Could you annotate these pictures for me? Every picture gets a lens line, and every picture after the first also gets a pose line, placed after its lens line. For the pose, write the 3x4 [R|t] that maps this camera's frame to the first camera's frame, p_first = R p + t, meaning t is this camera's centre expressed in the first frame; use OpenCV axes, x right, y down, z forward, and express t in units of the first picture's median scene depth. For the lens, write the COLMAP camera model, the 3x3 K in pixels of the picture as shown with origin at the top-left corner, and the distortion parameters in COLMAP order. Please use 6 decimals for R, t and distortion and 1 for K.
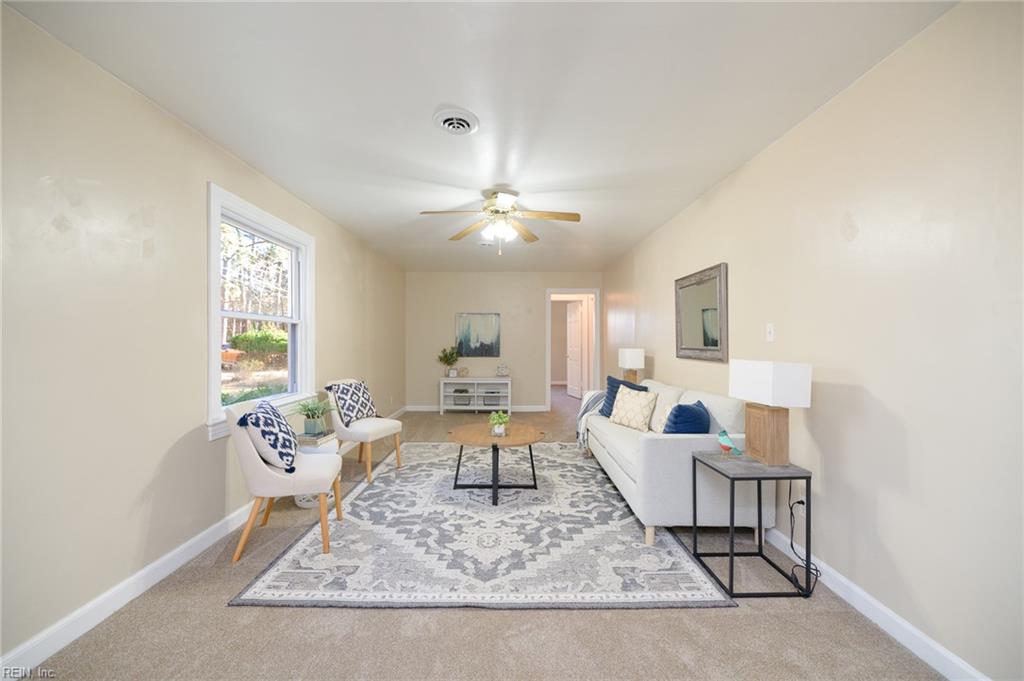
lens RADIAL K [[411.6, 0, 512.0], [0, 411.6, 340.5], [0, 0, 1]] dist [0.001196, -0.003593]
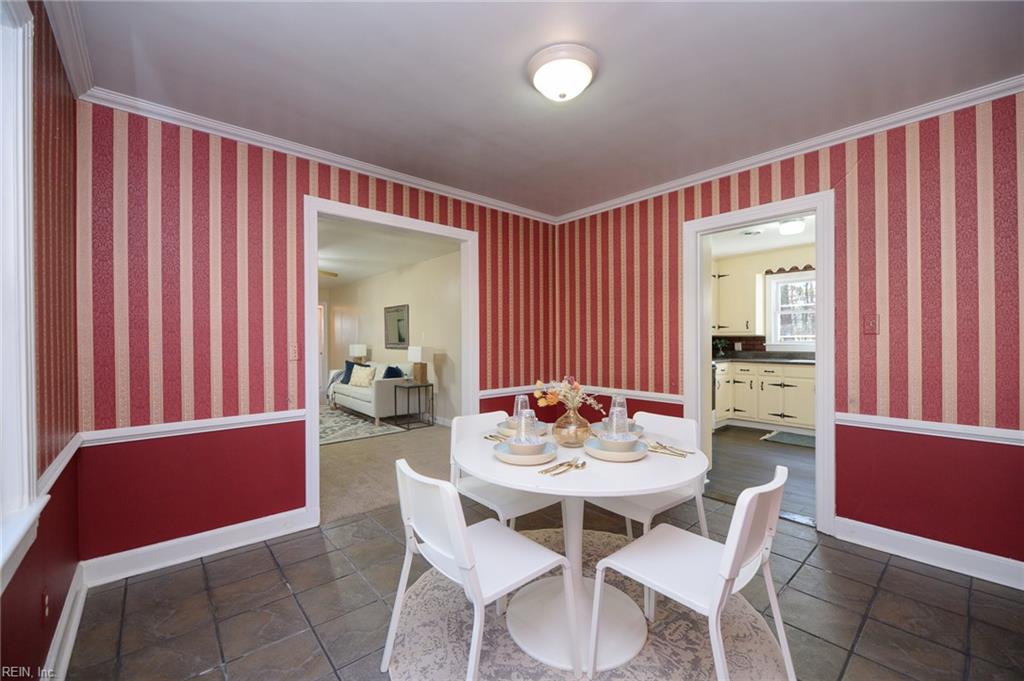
lens RADIAL K [[409.3, 0, 513.0], [0, 409.3, 341.4], [0, 0, 1]] dist [0.001371, -0.004689]
pose [[0.760279, -0.005775, 0.649571, -0.478457], [0.003651, 0.999983, 0.004618, 0.002609], [-0.649586, -0.001140, 0.760287, -1.036626]]
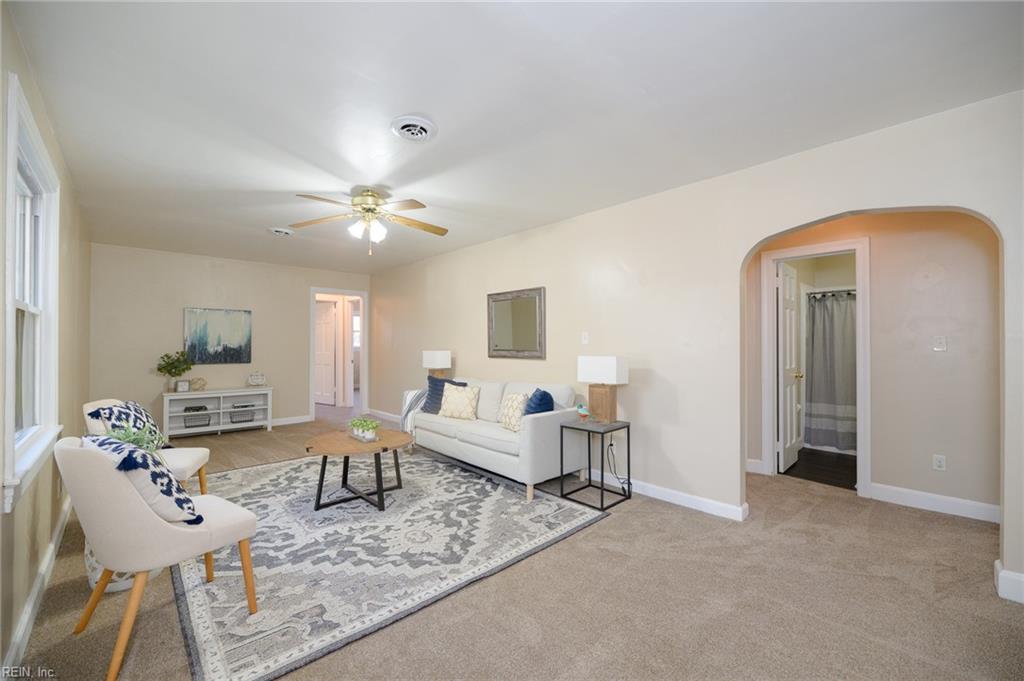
lens RADIAL K [[409.3, 0, 513.0], [0, 409.3, 341.4], [0, 0, 1]] dist [0.001371, -0.004689]
pose [[0.732136, 0.005585, 0.681136, -0.478073], [-0.000997, 0.999974, -0.007127, 0.003127], [-0.681158, 0.004539, 0.732122, 0.070293]]
